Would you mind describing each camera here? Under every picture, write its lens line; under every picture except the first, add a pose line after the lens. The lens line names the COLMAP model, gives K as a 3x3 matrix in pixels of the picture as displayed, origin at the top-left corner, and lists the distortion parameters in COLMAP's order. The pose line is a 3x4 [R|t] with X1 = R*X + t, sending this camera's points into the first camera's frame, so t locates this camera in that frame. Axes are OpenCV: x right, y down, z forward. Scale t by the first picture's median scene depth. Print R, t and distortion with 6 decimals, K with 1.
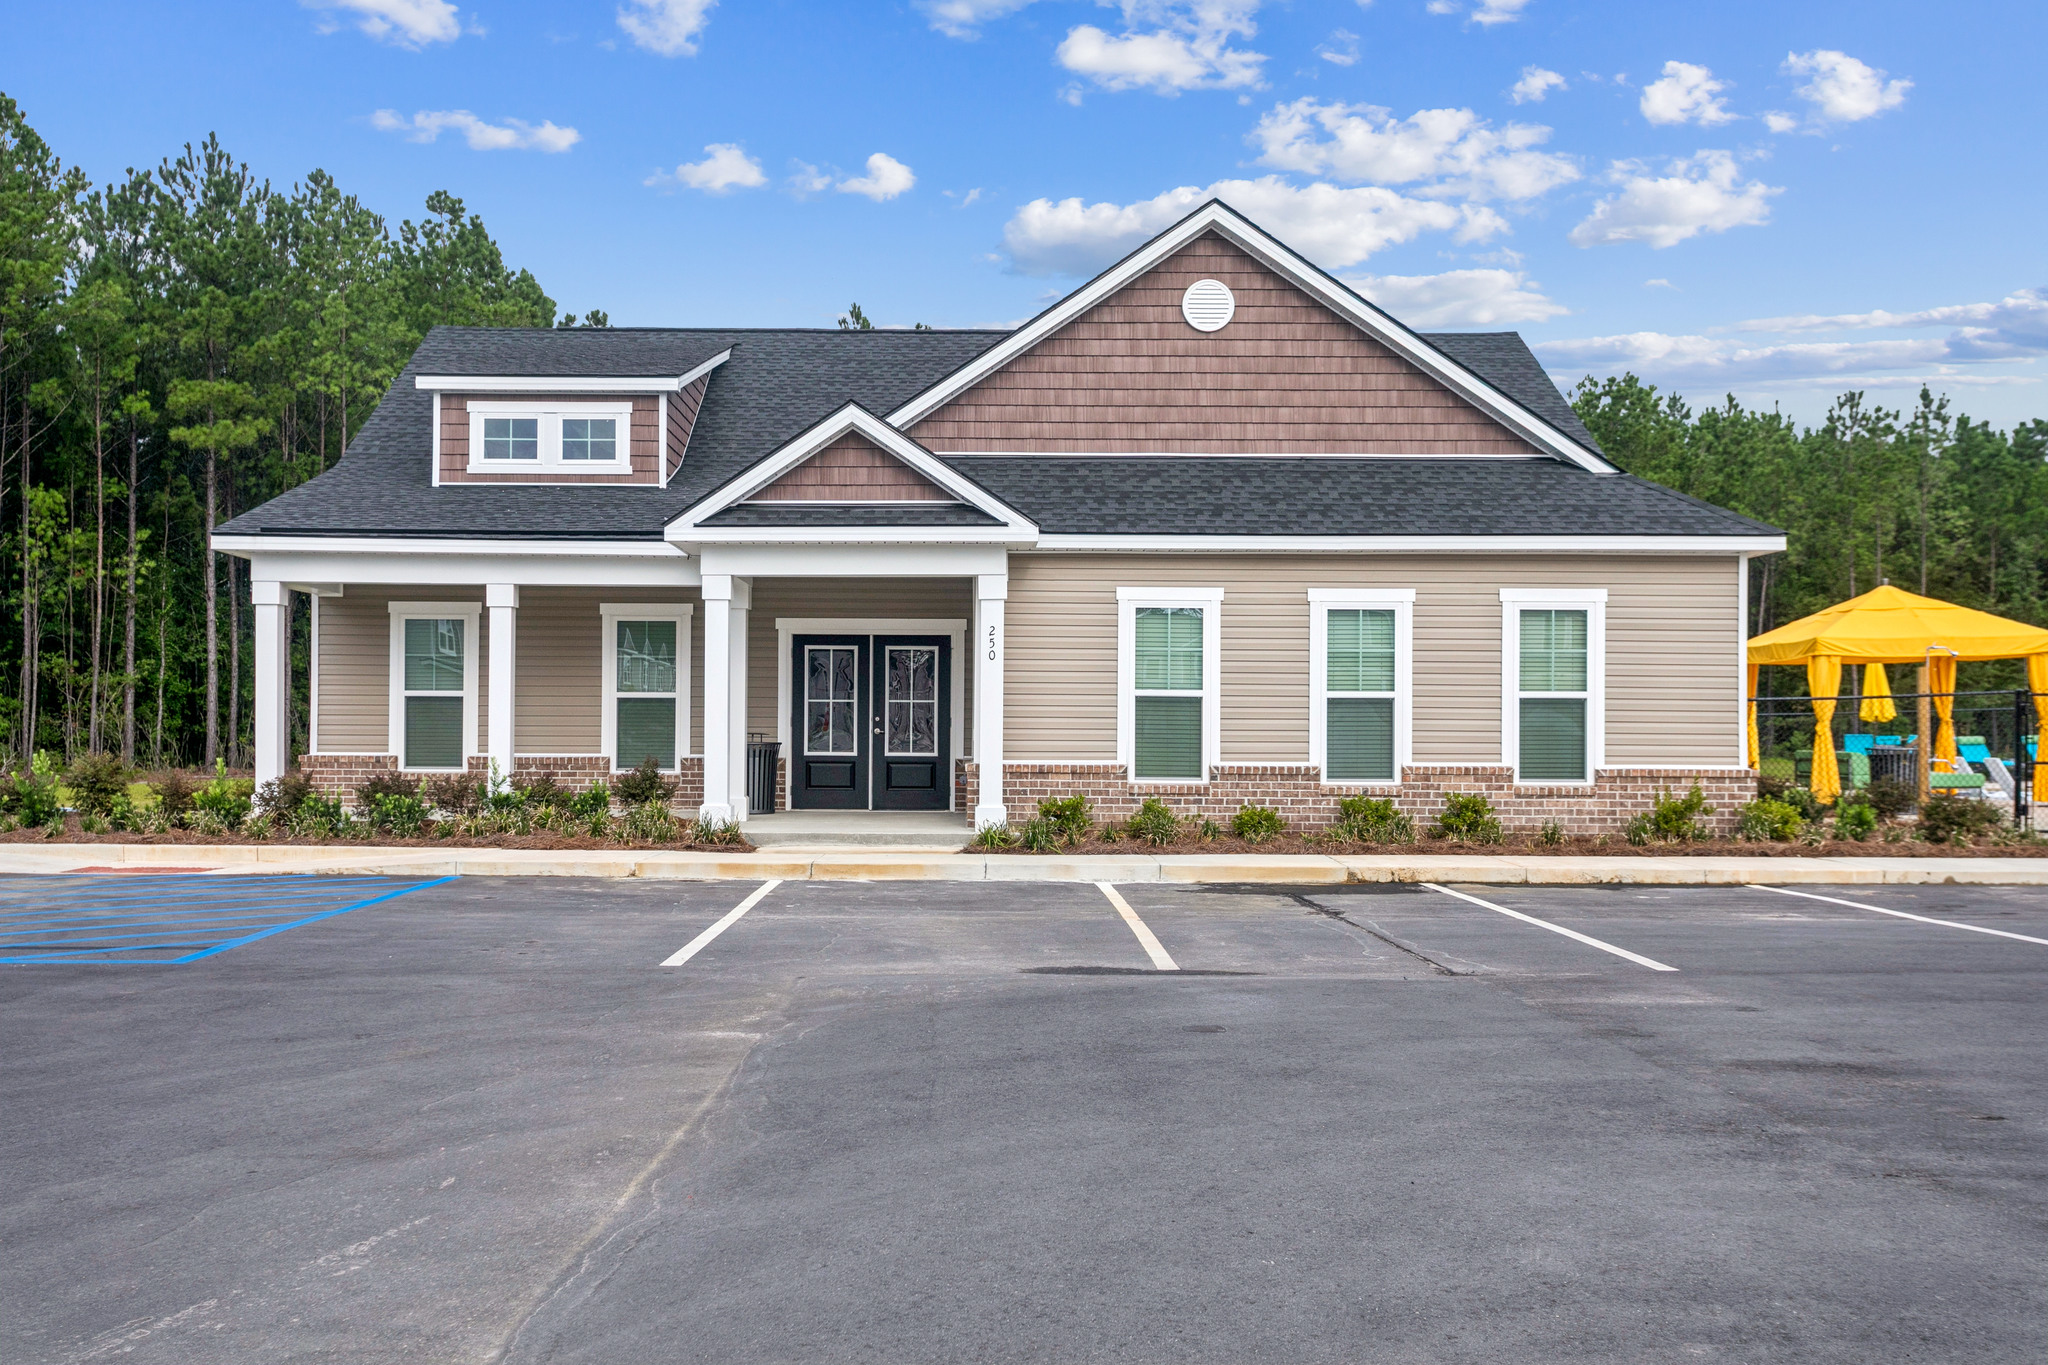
lens RADIAL K [[1980.0, 0, 967.4], [0, 1980.0, 749.2], [0, 0, 1]] dist [0.020279, 0.000000]
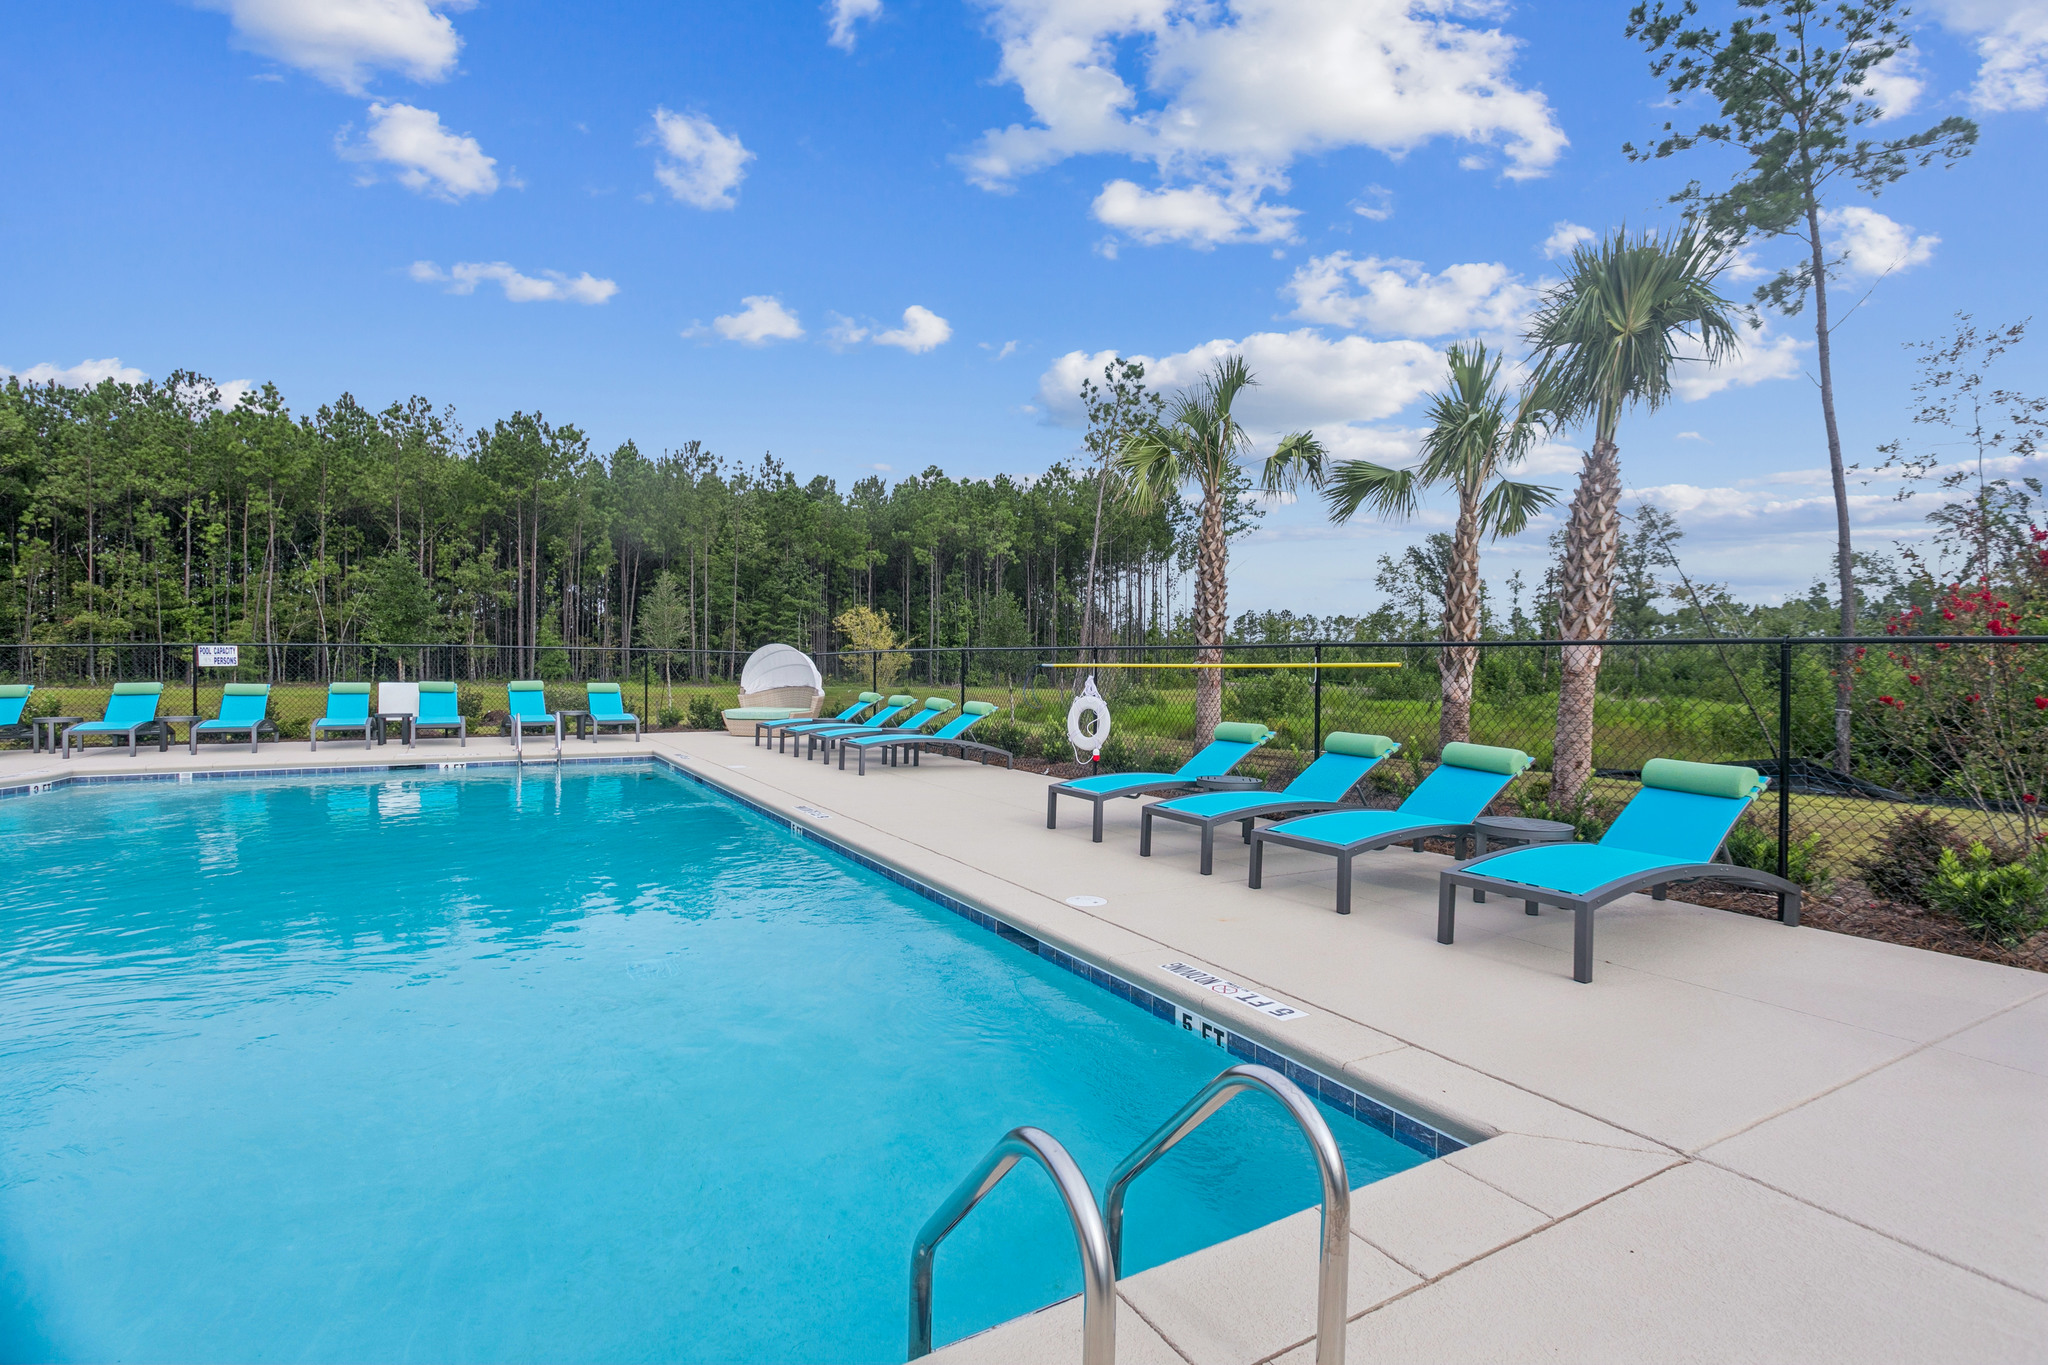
lens RADIAL K [[952.8, 0, 984.4], [0, 952.8, 685.0], [0, 0, 1]] dist [0.003829, 0.000908]
pose [[0.873746, -0.007821, 0.486319, 0.259218], [-0.001007, 0.999839, 0.017889, -0.005026], [-0.486381, -0.016120, 0.873598, 0.227552]]
